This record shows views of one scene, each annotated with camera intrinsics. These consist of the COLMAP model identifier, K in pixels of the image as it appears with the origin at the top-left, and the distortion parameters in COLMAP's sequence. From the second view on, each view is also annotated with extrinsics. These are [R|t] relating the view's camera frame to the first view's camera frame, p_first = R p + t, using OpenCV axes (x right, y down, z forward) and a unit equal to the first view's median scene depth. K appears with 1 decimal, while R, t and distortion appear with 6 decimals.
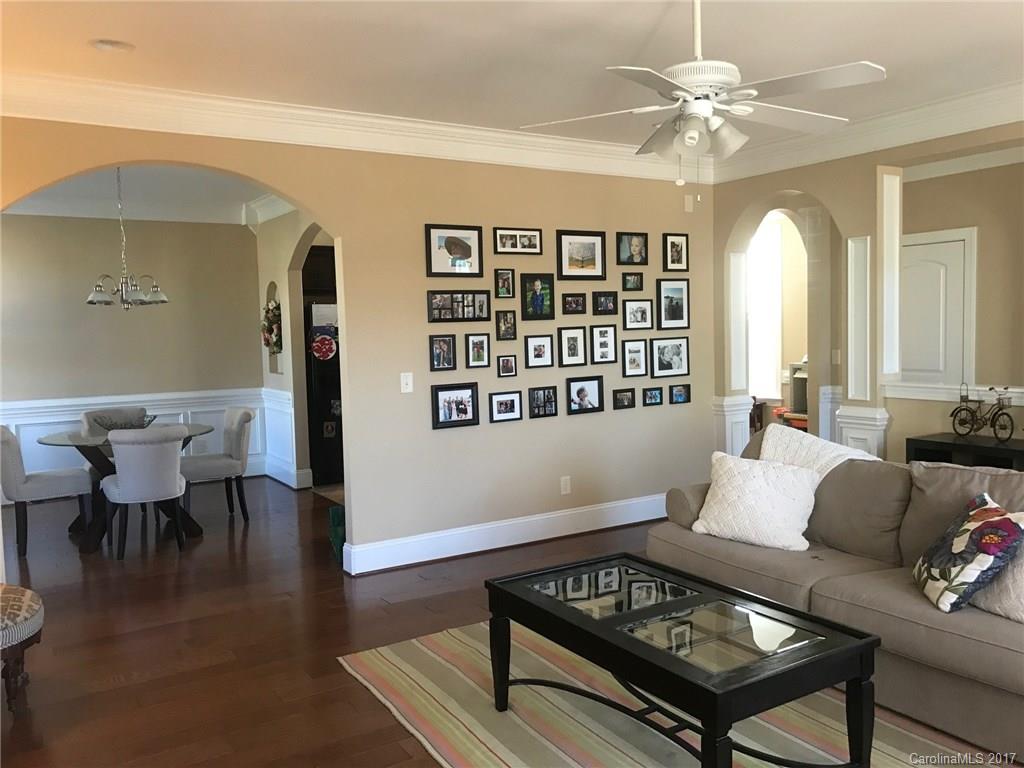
lens RADIAL K [[848.6, 0, 509.0], [0, 848.6, 370.0], [0, 0, 1]] dist [0.029309, -0.006735]
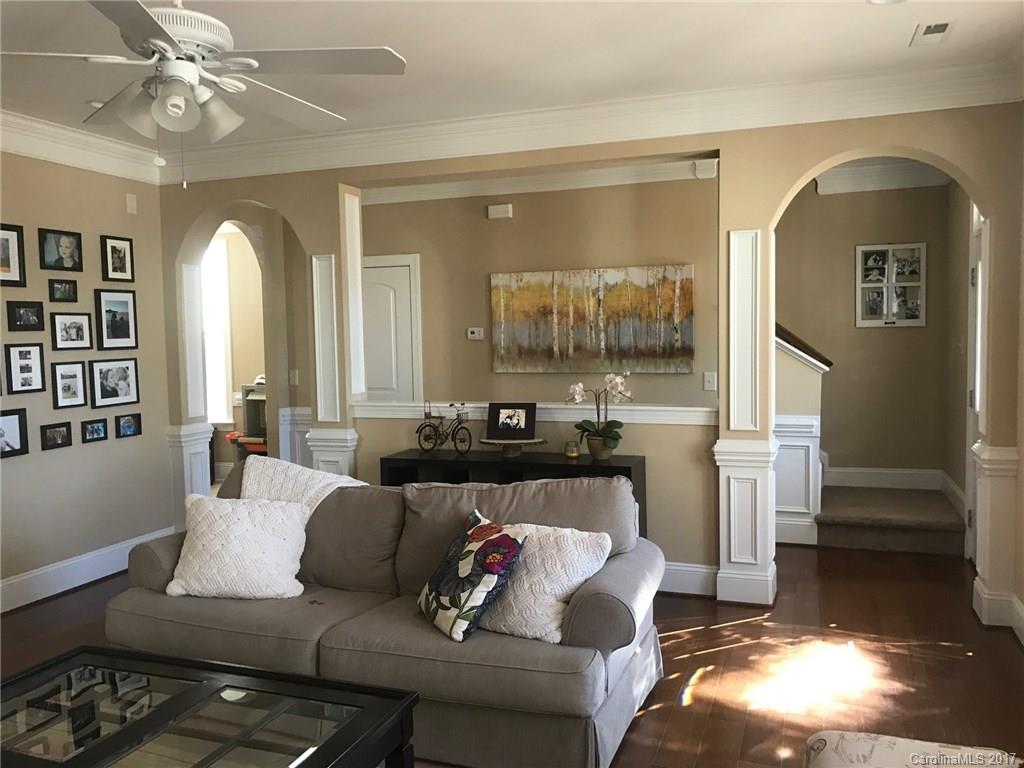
lens RADIAL K [[848.6, 0, 509.0], [0, 848.6, 370.0], [0, 0, 1]] dist [0.029309, -0.006735]
pose [[0.797329, -0.016727, 0.603313, -0.010196], [0.030795, 0.999441, -0.012988, -0.004787], [-0.602759, 0.028935, 0.797399, 0.099909]]
